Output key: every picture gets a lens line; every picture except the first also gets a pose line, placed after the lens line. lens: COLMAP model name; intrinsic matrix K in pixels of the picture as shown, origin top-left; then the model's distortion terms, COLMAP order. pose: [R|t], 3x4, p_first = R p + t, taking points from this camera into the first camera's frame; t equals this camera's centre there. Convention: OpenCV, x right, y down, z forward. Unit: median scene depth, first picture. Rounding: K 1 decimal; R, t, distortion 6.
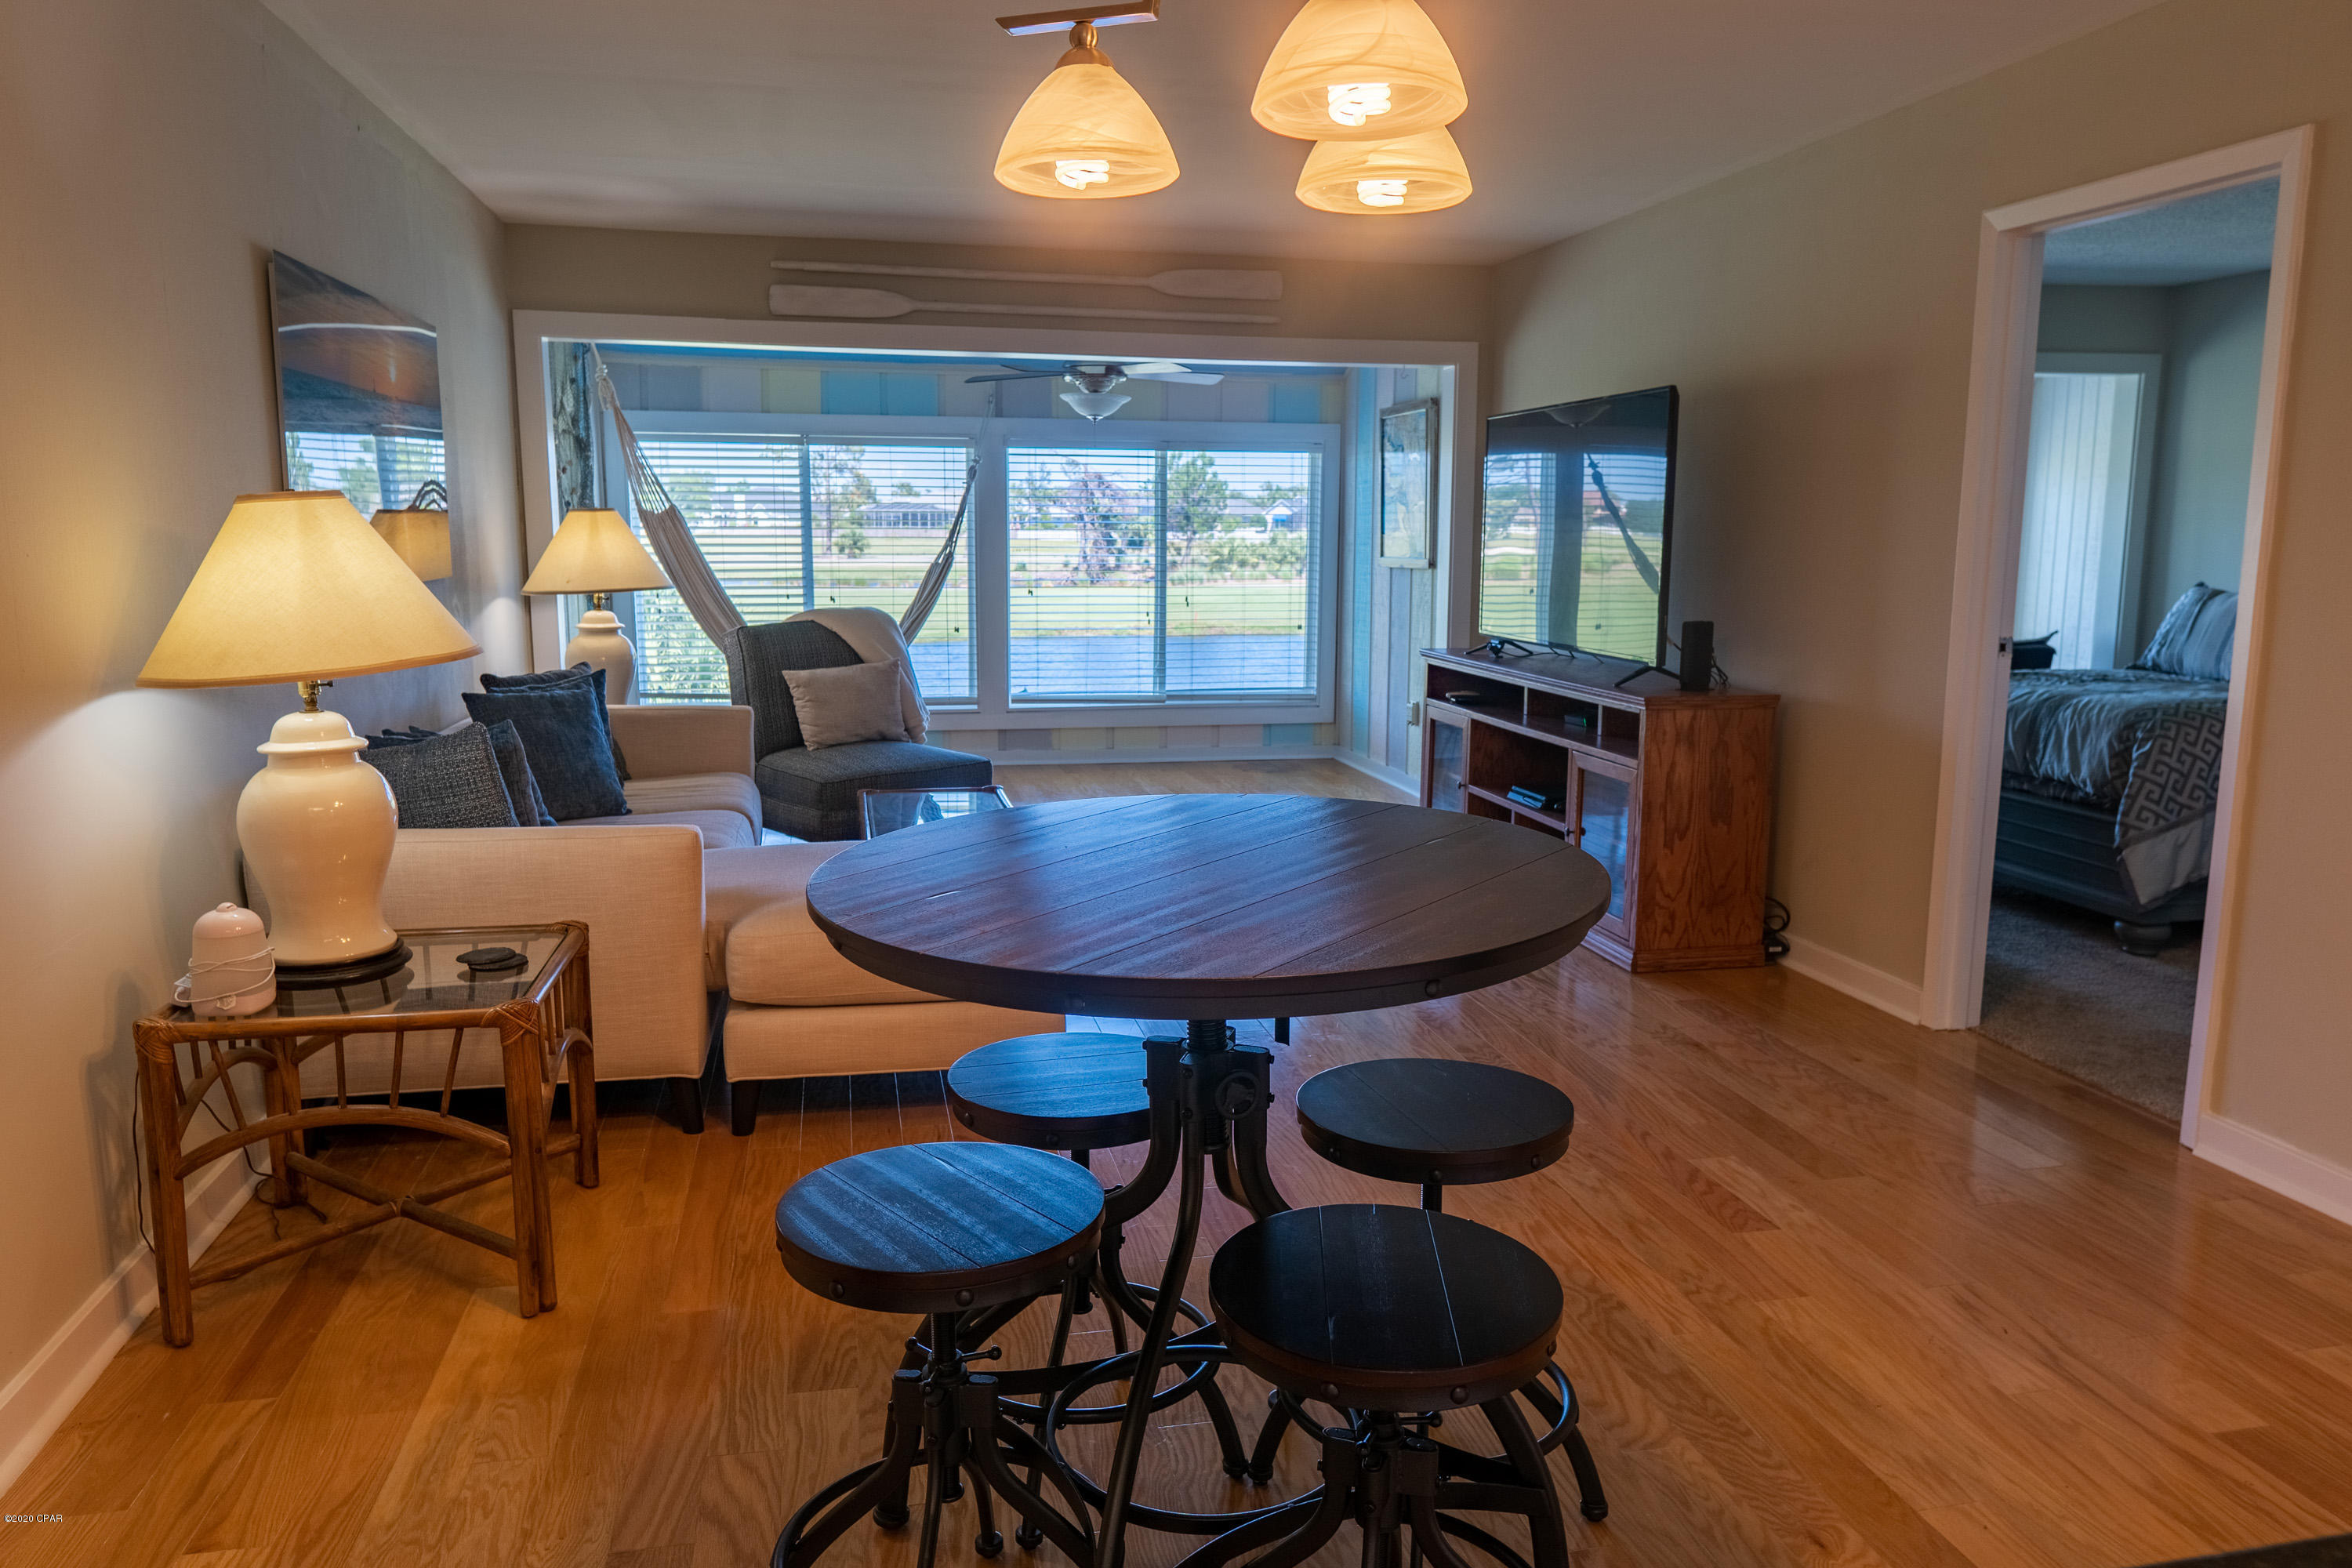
lens RADIAL K [[1628.0, 0, 1164.5], [0, 1628.0, 784.5], [0, 0, 1]] dist [-0.004704, -0.002087]
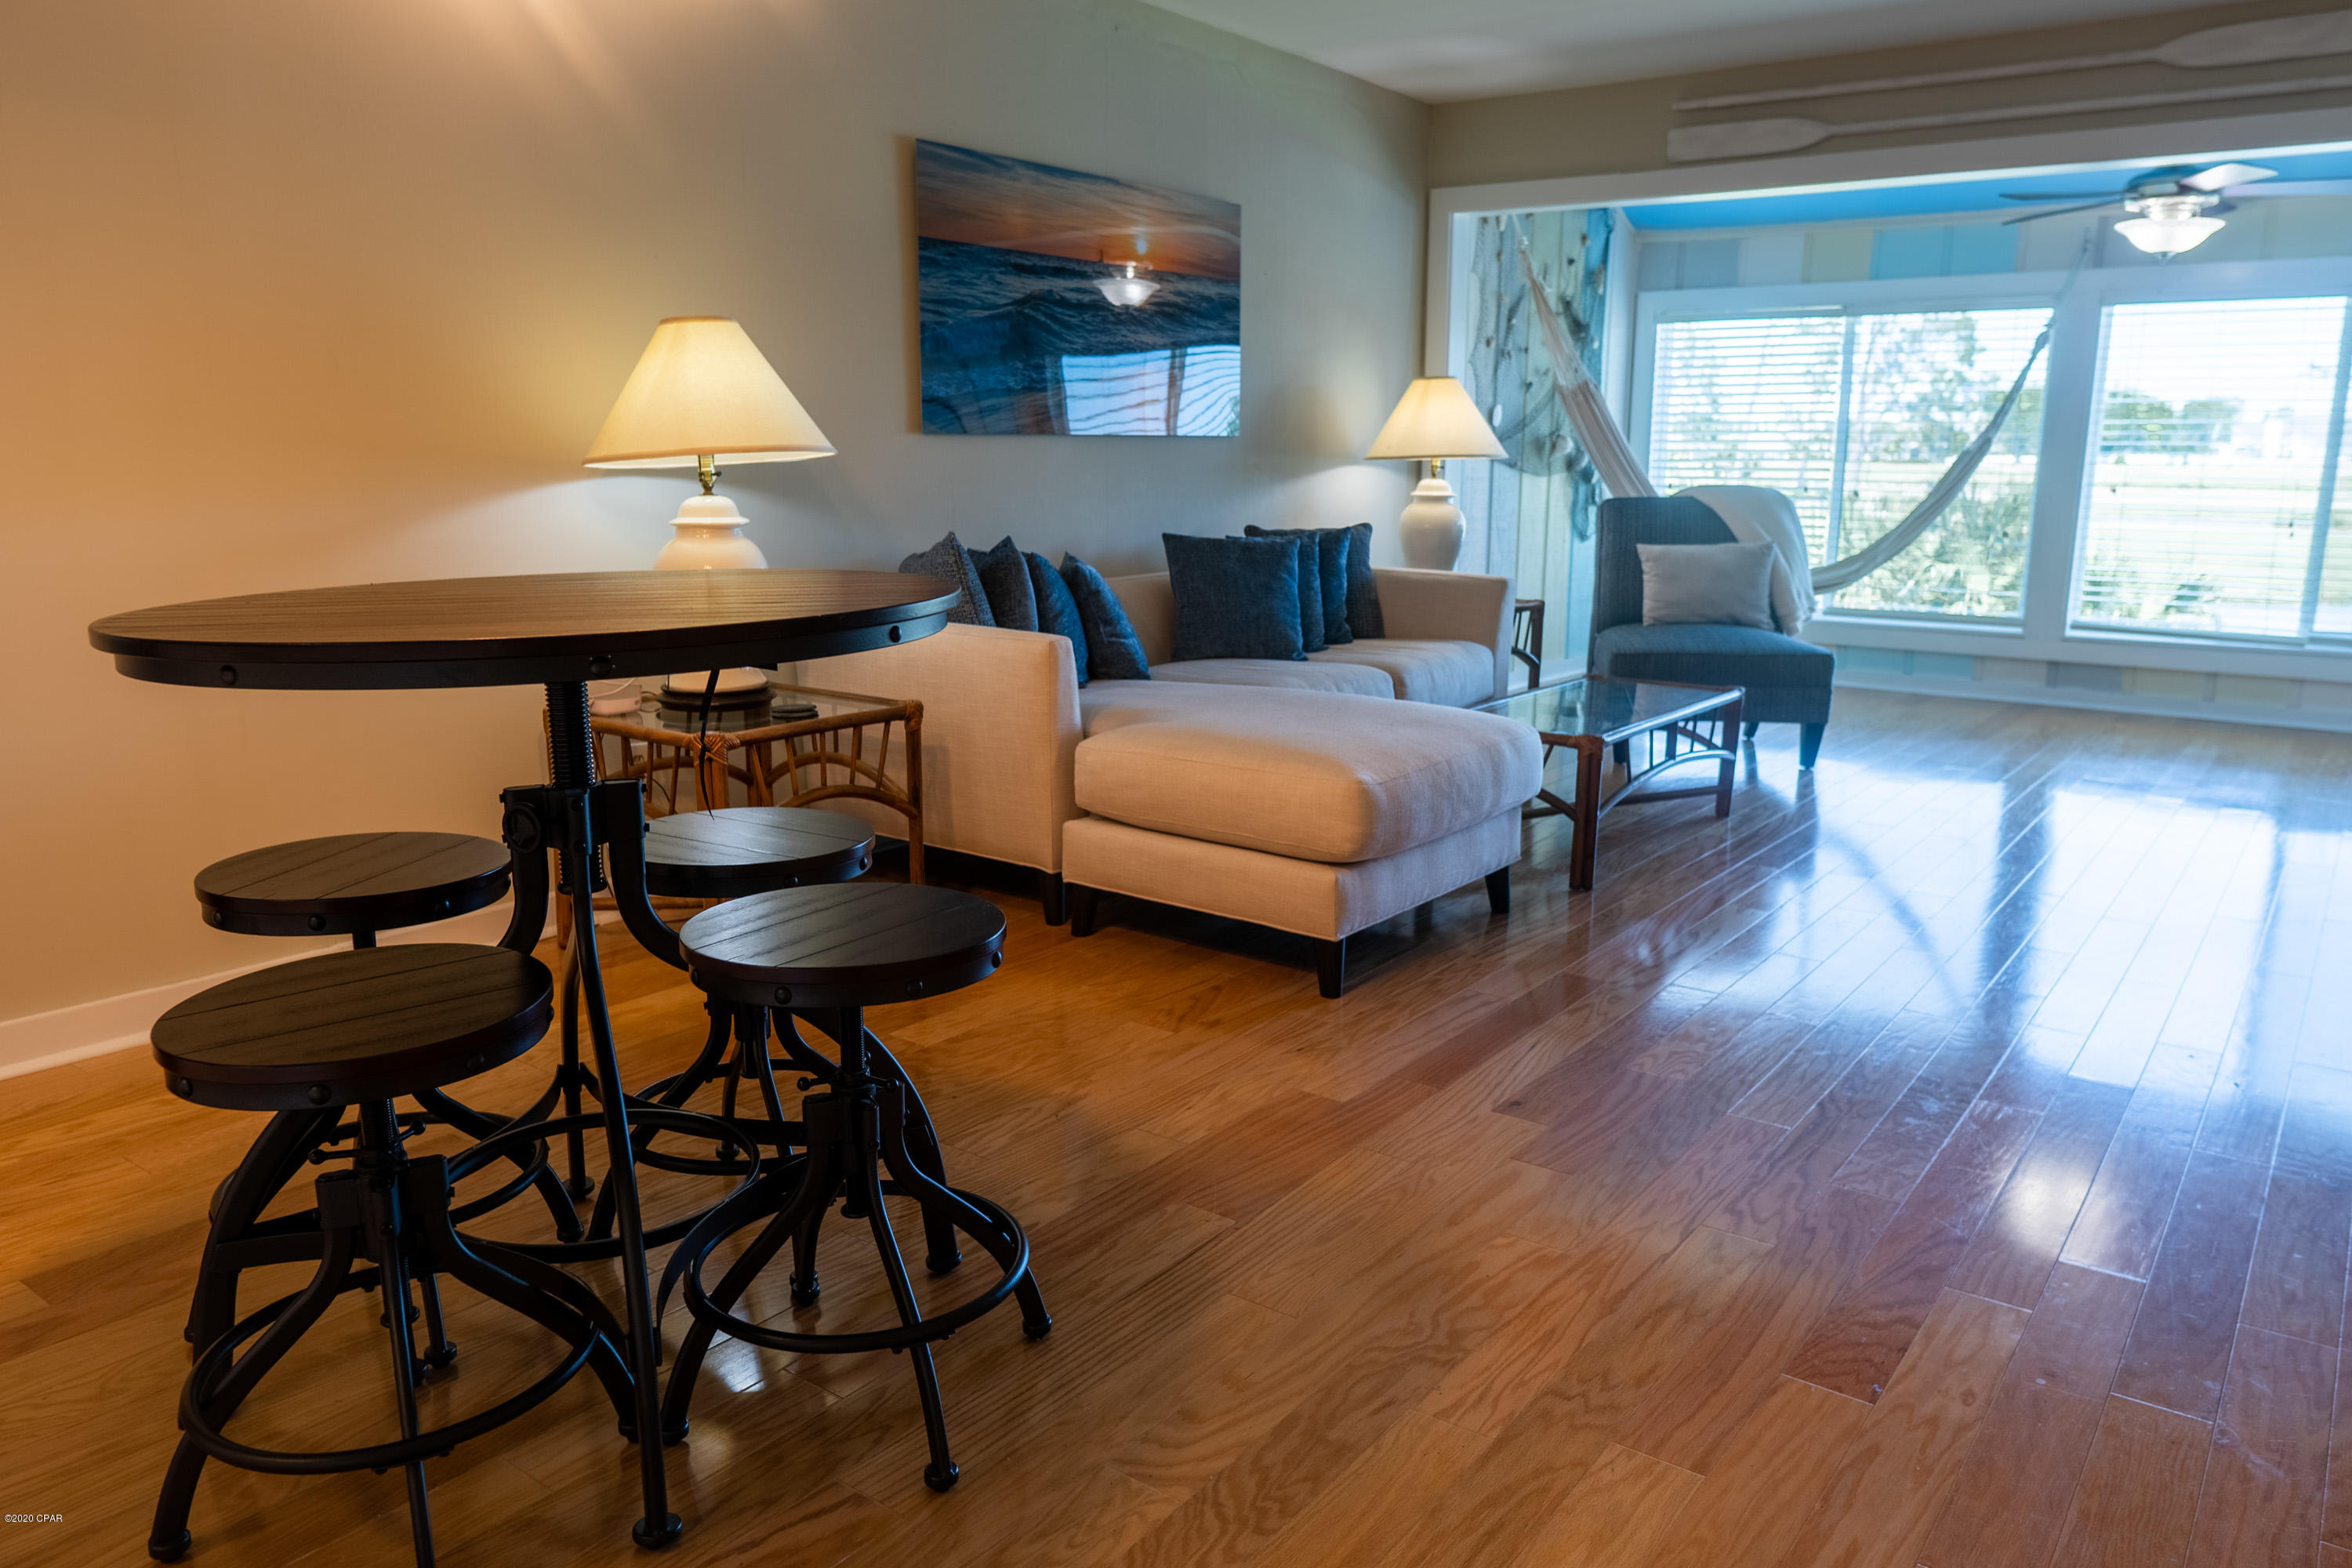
lens RADIAL K [[1628.0, 0, 1157.7], [0, 1628.0, 781.7], [0, 0, 1]] dist [-0.004704, -0.002087]
pose [[0.657313, 0.149229, -0.738695, 0.302179], [-0.121202, 0.988372, 0.091818, 0.007570], [0.743808, 0.029178, 0.667756, 0.184163]]
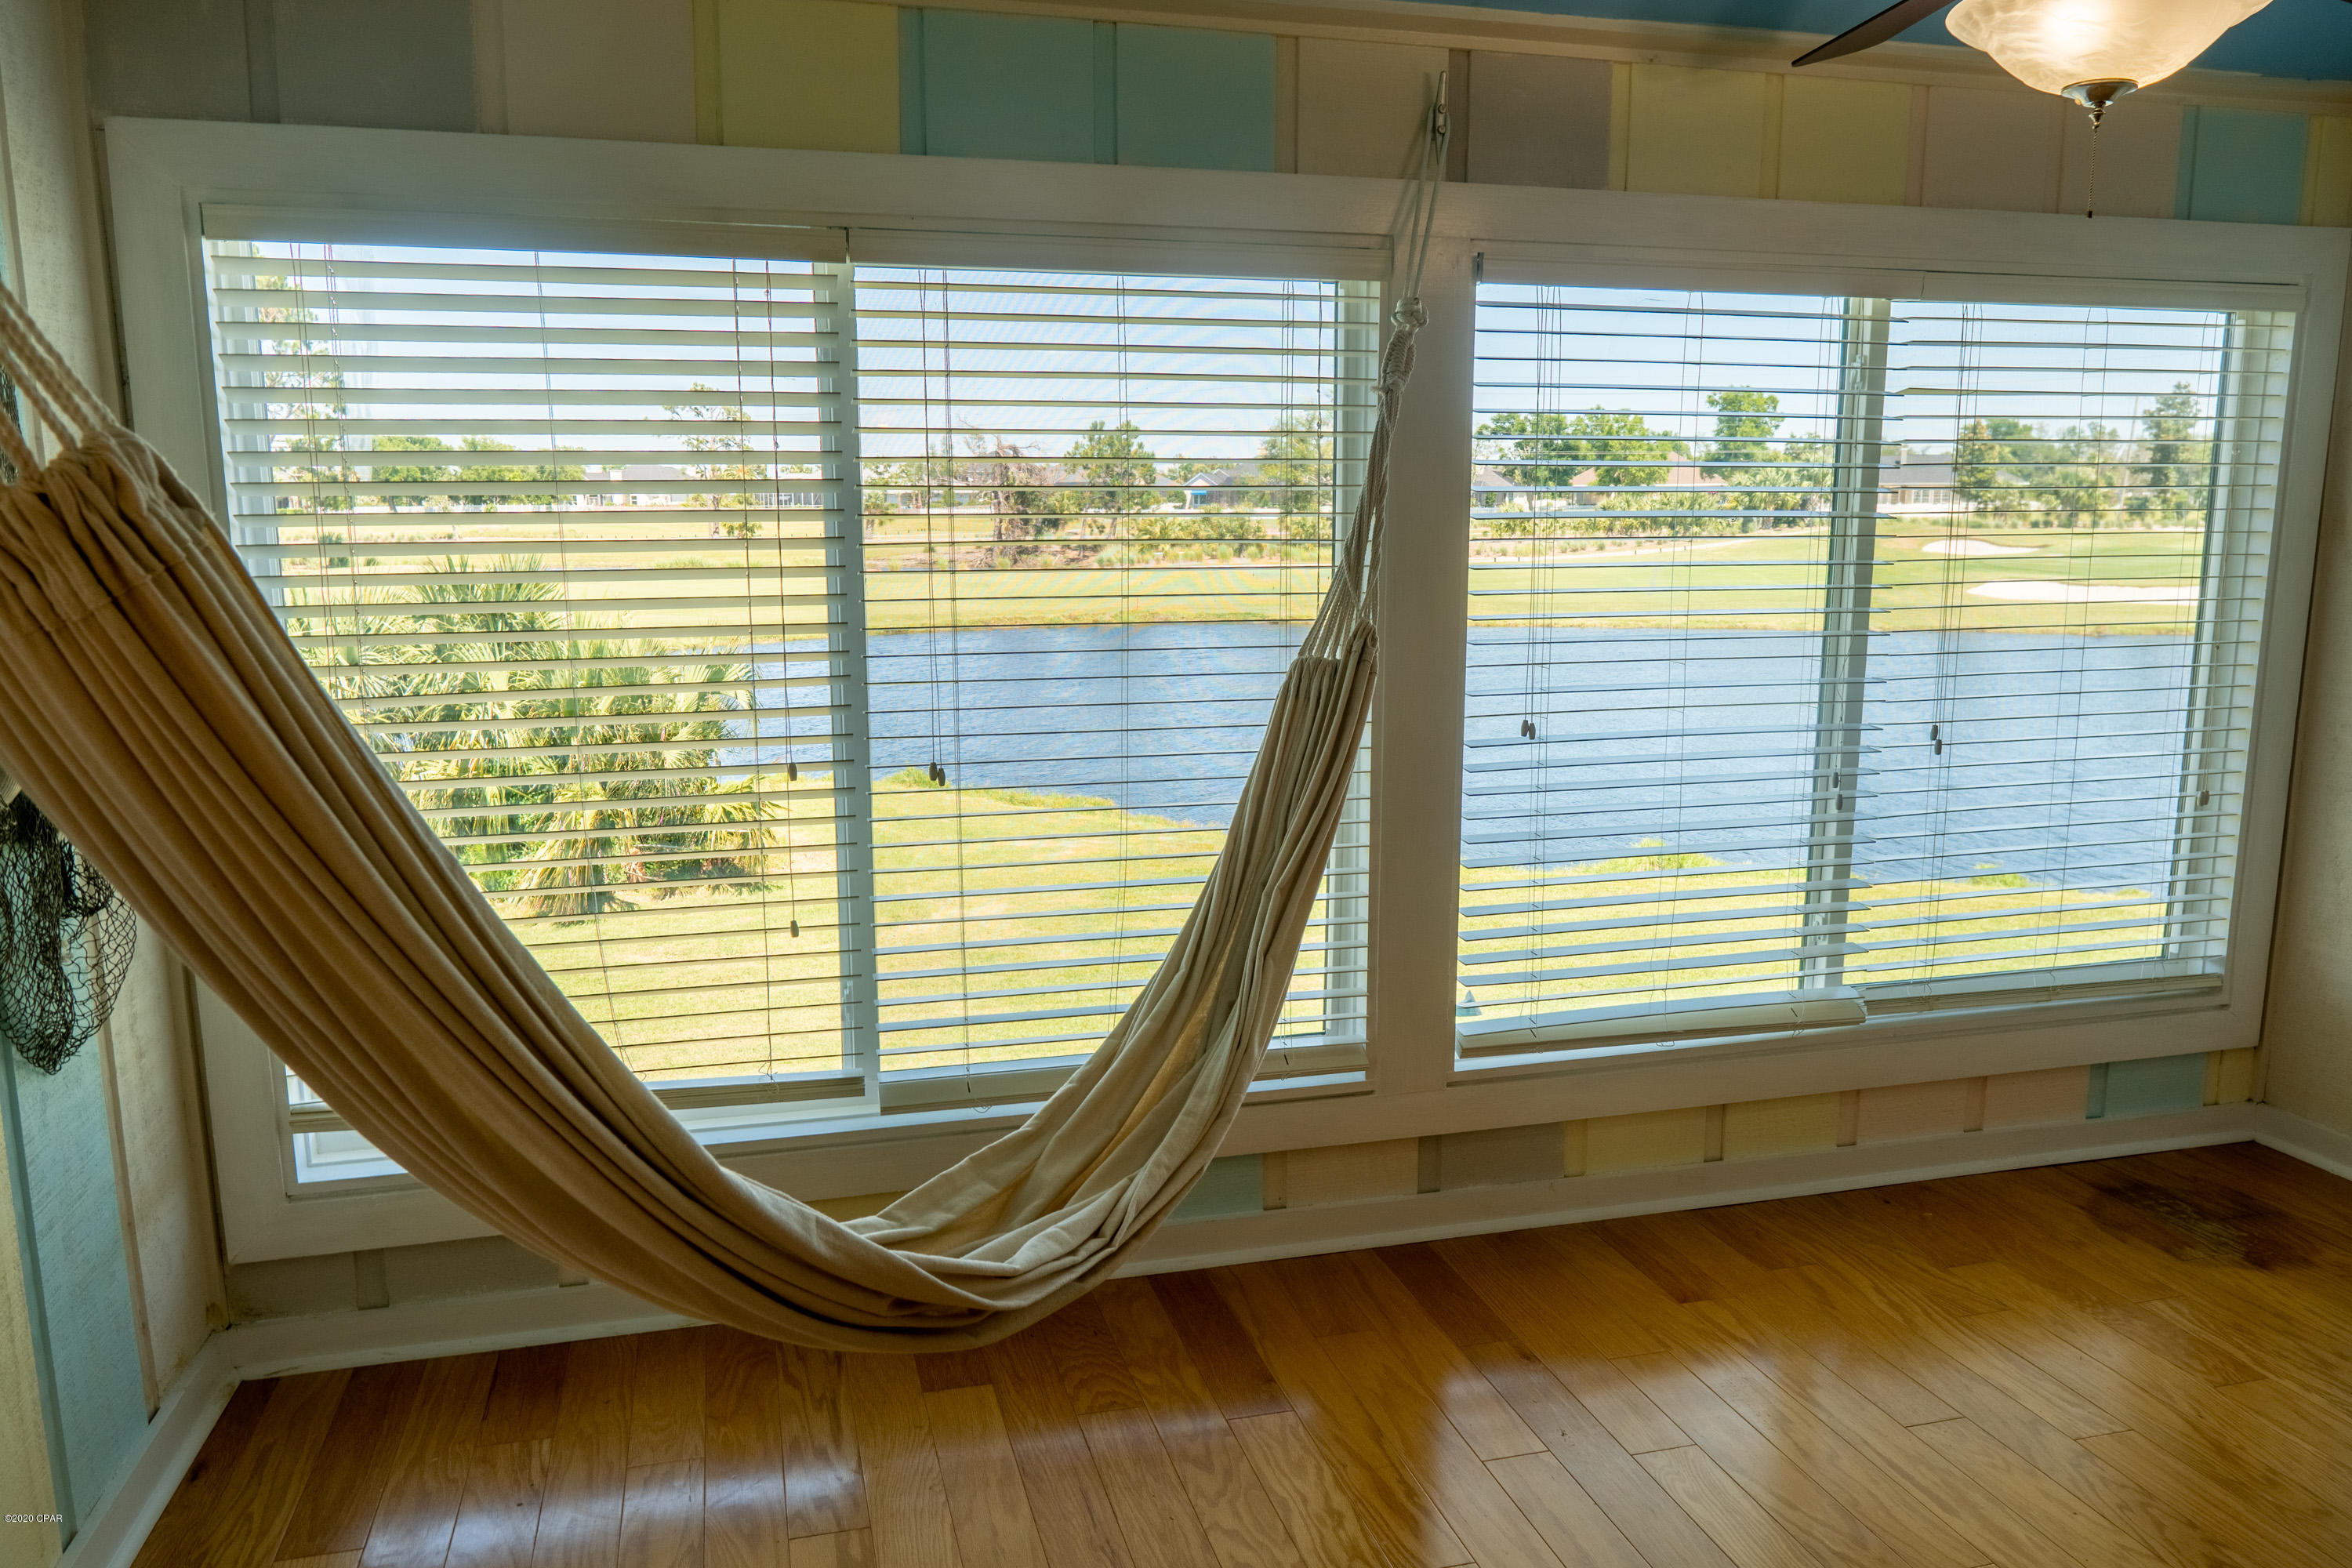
lens RADIAL K [[1675.7, 0, 1157.4], [0, 1675.7, 777.8], [0, 0, 1]] dist [0.002879, 0.000132]
pose [[0.998360, -0.016606, 0.054792, -0.245508], [0.016292, 0.999848, 0.006173, -0.155931], [-0.054886, -0.005270, 0.998479, 0.931906]]
